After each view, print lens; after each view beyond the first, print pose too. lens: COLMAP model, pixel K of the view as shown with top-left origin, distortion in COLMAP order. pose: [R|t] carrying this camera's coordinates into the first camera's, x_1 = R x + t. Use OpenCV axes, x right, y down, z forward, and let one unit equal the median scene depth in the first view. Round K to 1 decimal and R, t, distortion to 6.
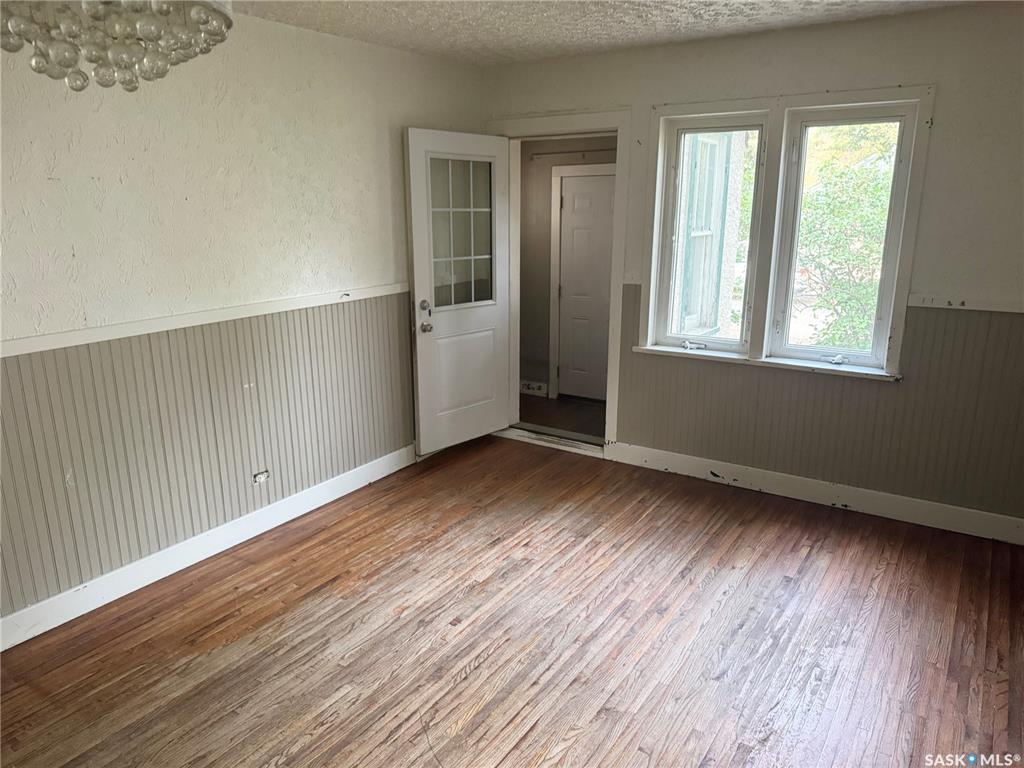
lens RADIAL K [[721.4, 0, 509.6], [0, 721.4, 388.5], [0, 0, 1]] dist [0.007965, 0.001744]
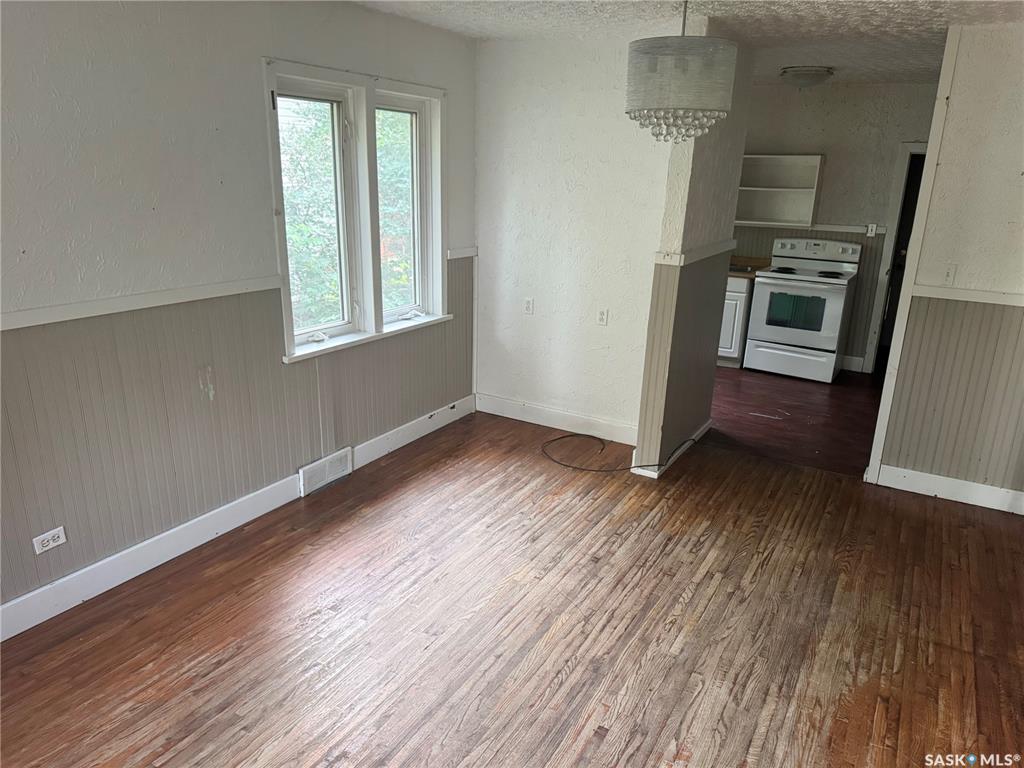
lens RADIAL K [[721.4, 0, 512.0], [0, 721.4, 385.7], [0, 0, 1]] dist [0.007965, 0.001744]
pose [[-0.997533, -0.002364, -0.070166, 0.090206], [-0.038948, 0.850169, 0.525068, -0.469479], [0.058411, 0.526505, -0.848163, 1.682134]]
